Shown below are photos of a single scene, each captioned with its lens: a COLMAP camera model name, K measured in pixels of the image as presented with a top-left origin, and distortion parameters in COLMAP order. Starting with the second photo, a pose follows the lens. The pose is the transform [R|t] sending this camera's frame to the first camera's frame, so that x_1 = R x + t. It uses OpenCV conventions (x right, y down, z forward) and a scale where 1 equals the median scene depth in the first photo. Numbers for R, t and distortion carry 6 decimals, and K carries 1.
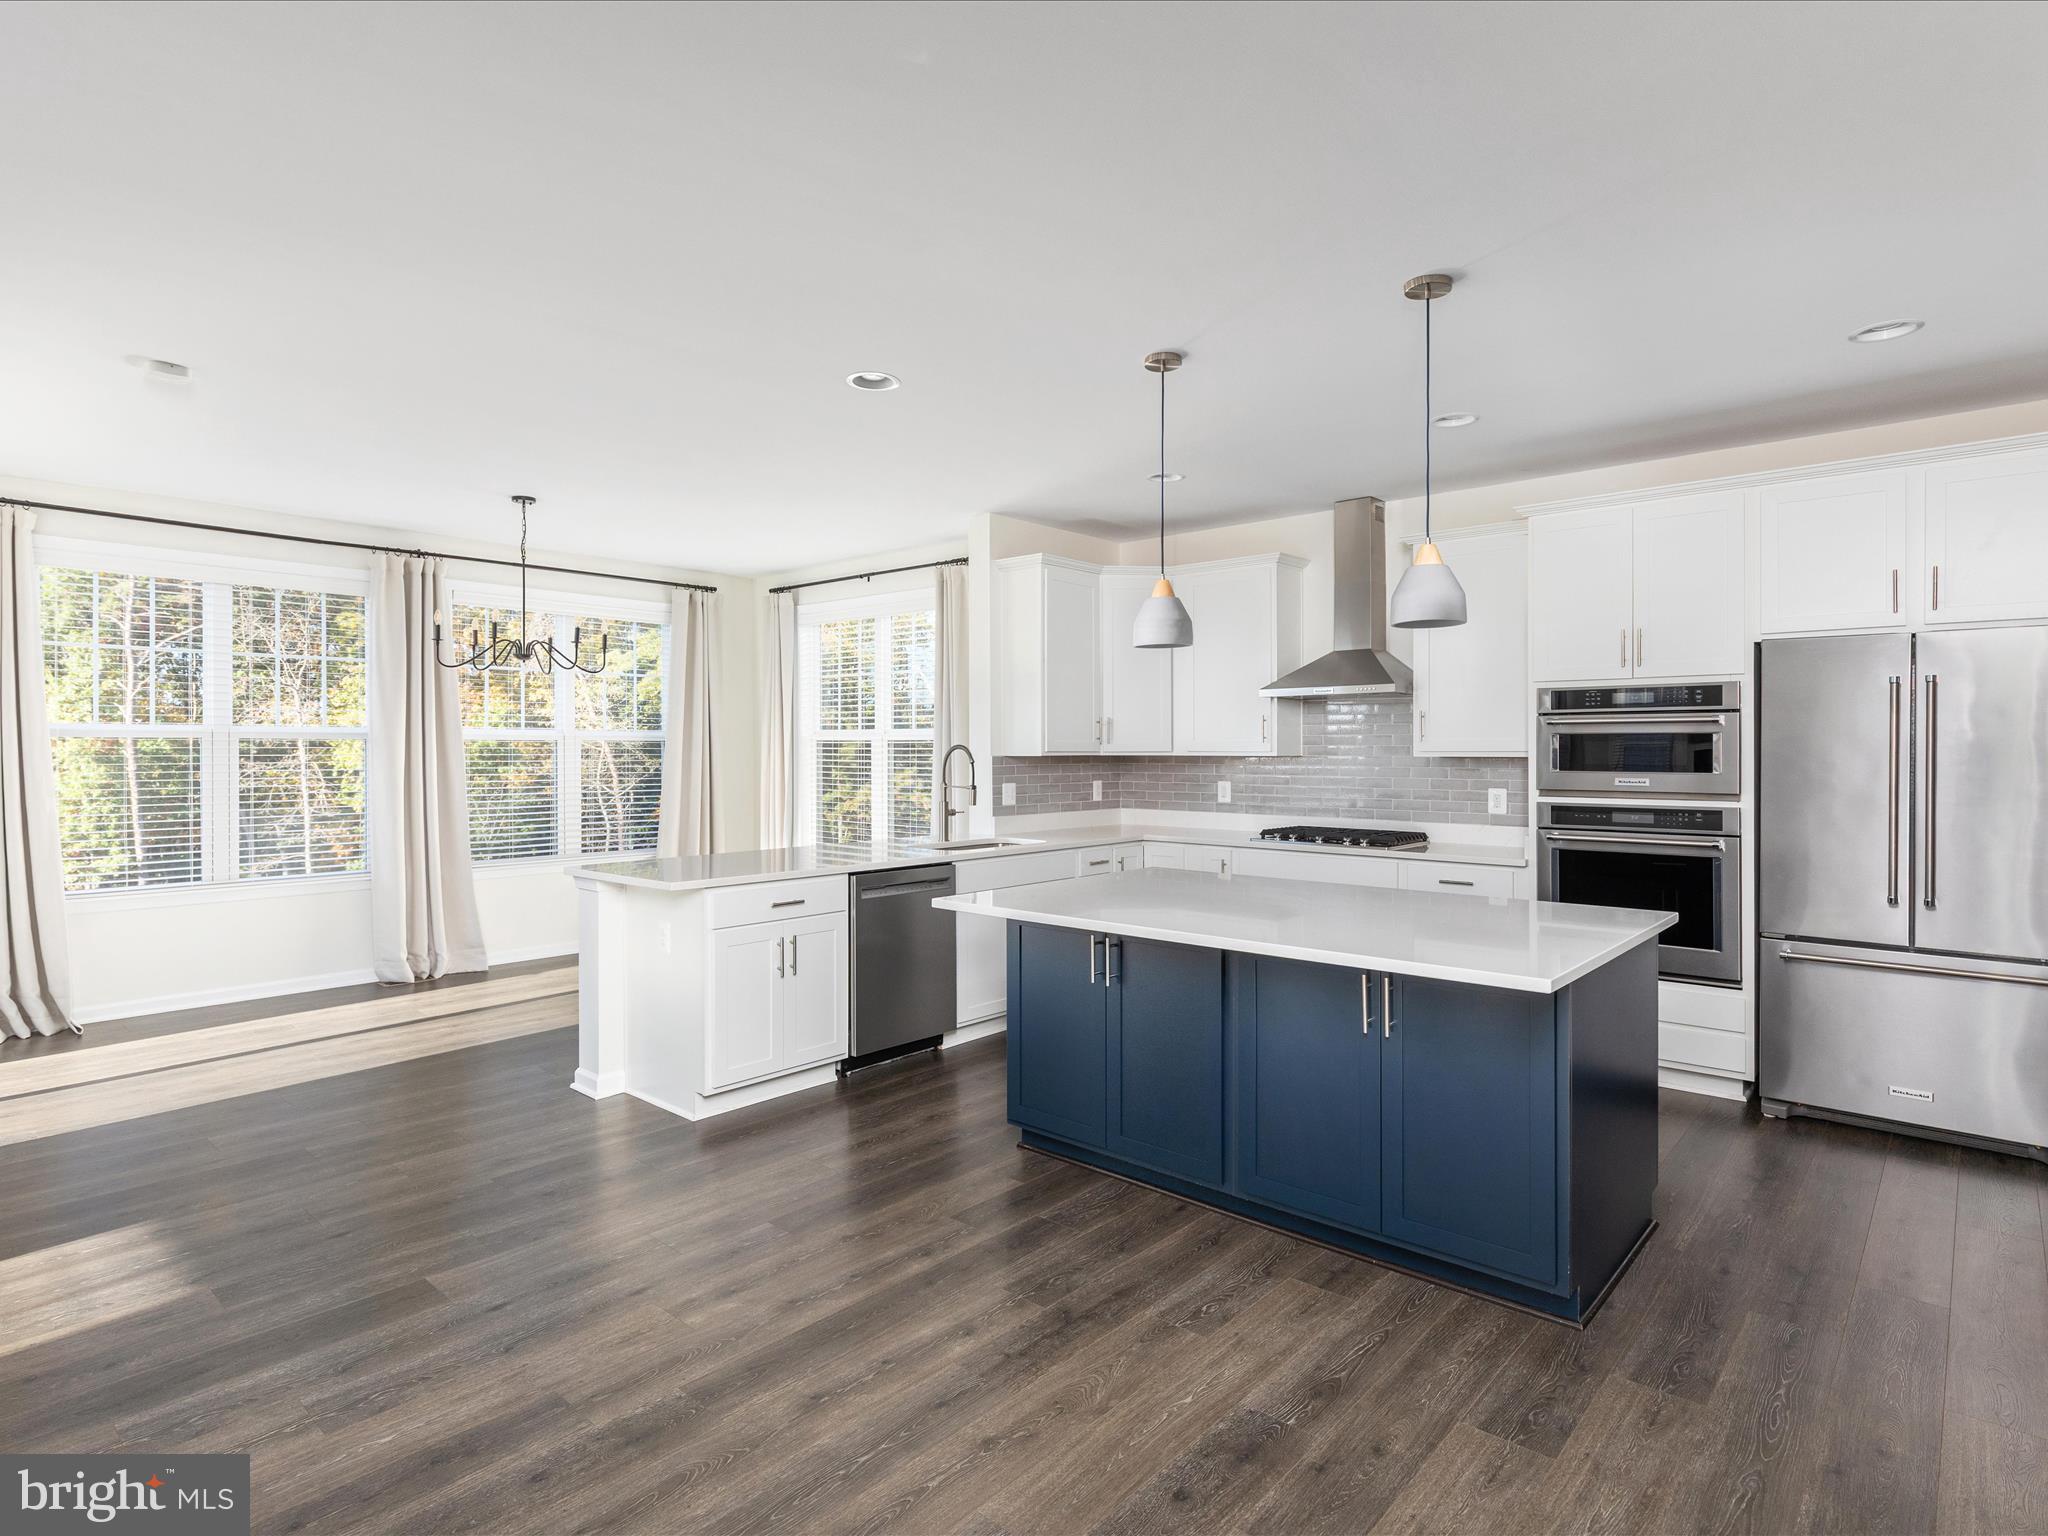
lens RADIAL K [[1047.7, 0, 1023.1], [0, 1047.7, 763.4], [0, 0, 1]] dist [0.000883, 0.001307]
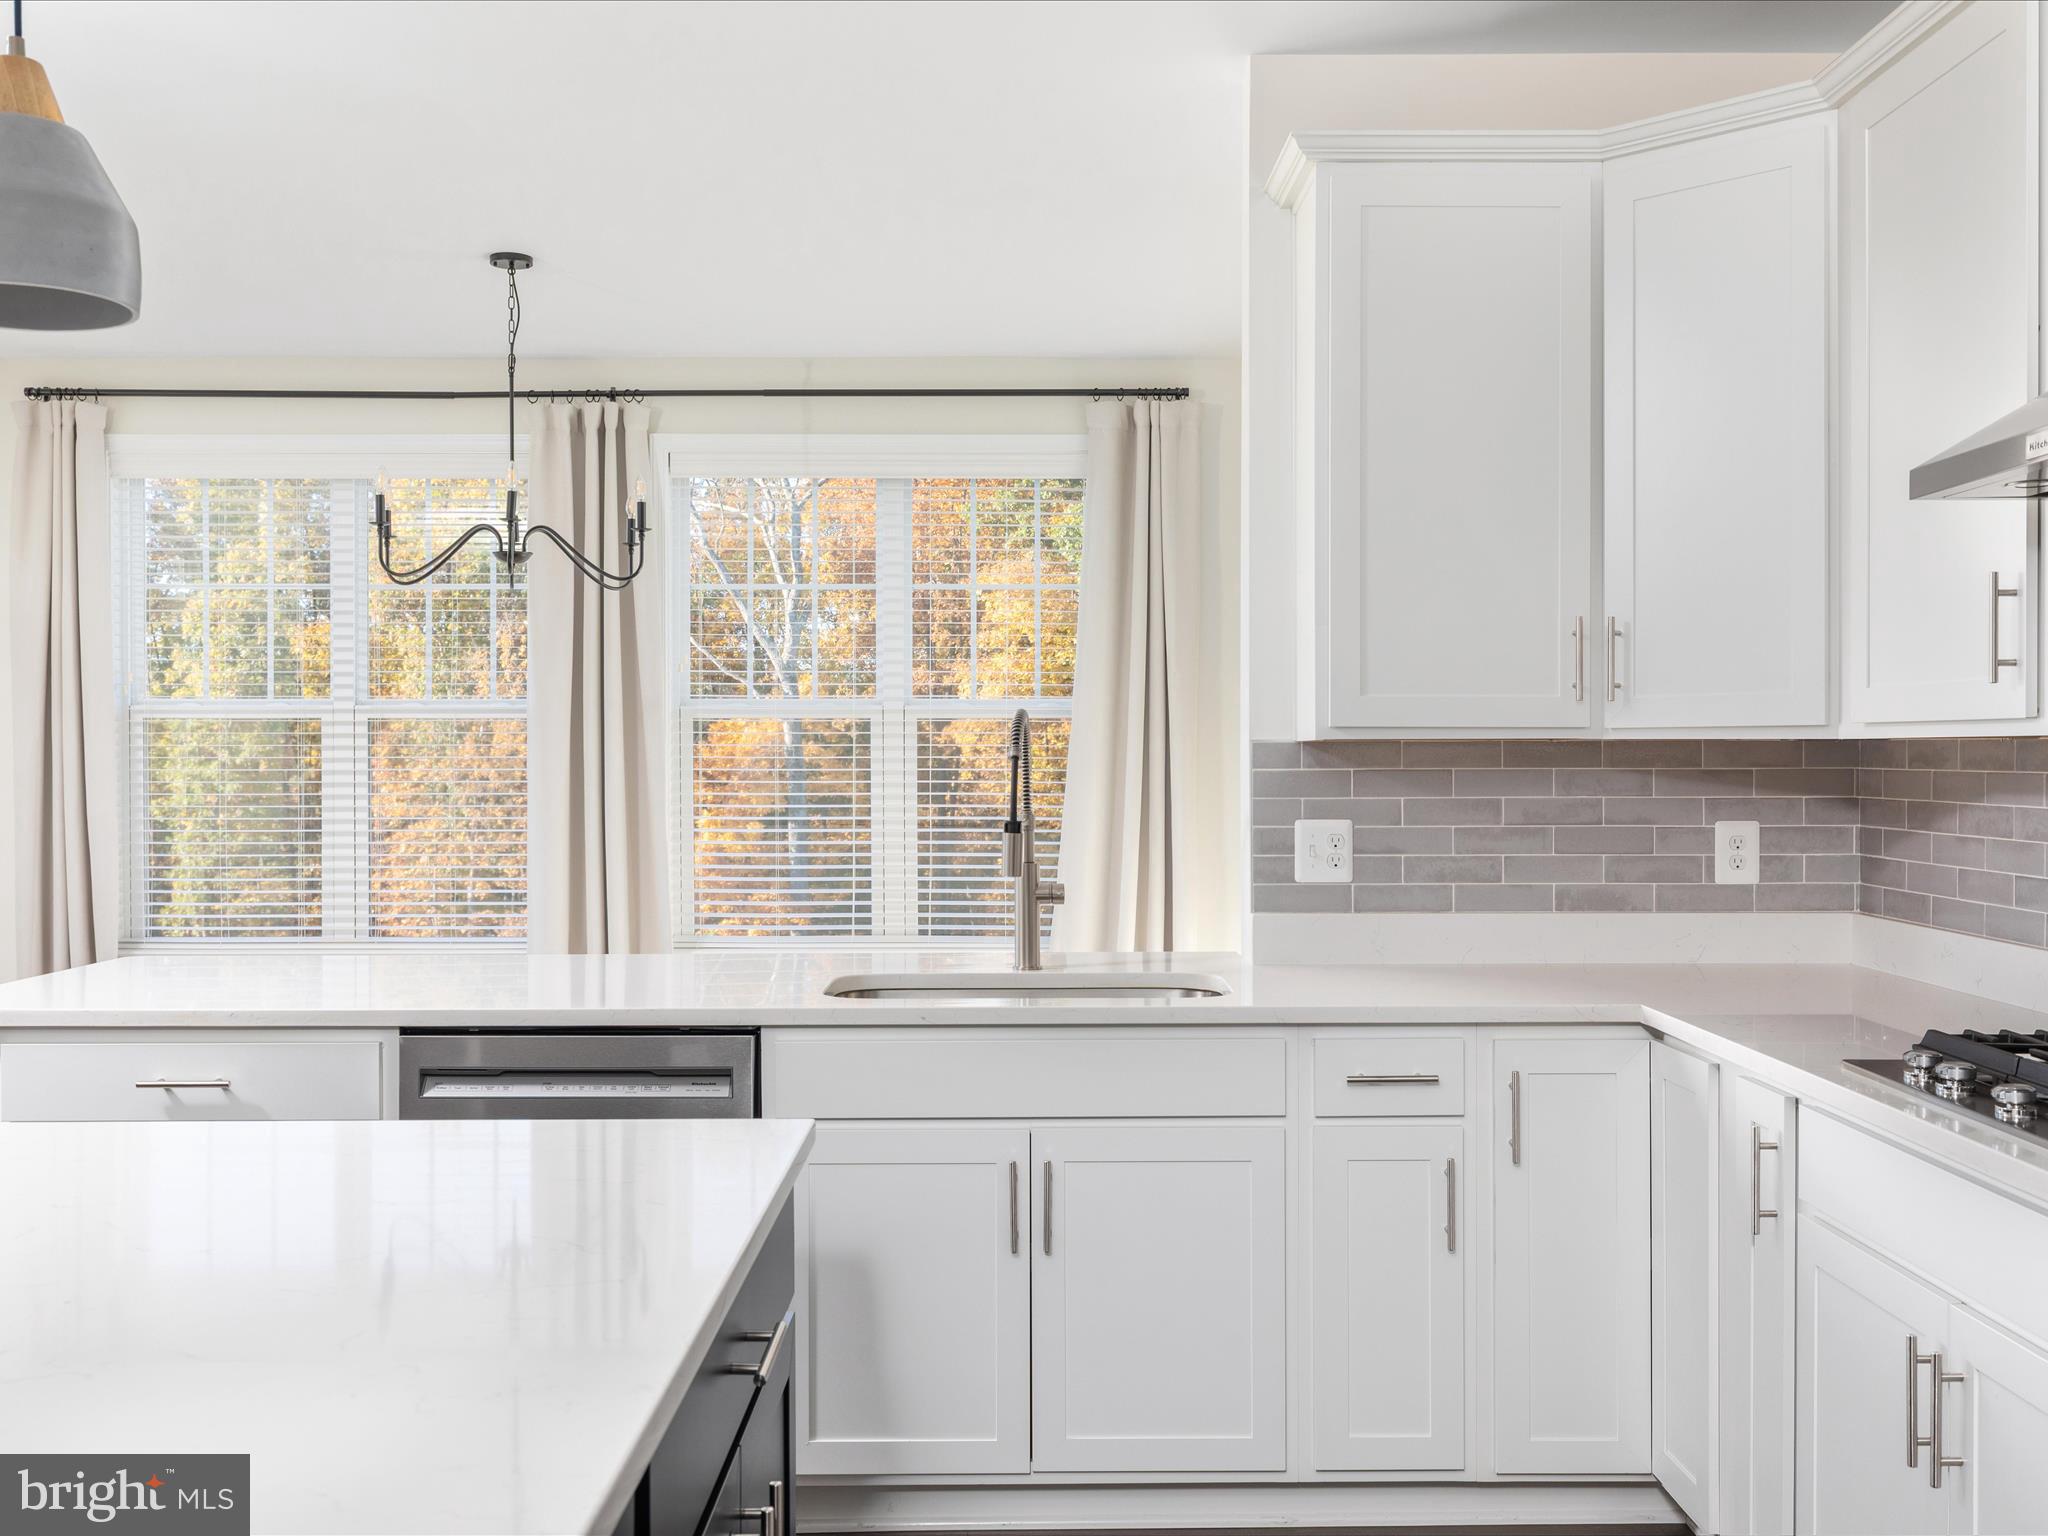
lens RADIAL K [[1908.0, 0, 1027.2], [0, 1908.0, 761.9], [0, 0, 1]] dist [0.007137, 0.000000]
pose [[0.690553, 0.004736, -0.723267, 0.346590], [-0.007090, 0.999975, -0.000222, 0.000272], [0.723247, 0.005281, 0.690569, 0.448724]]
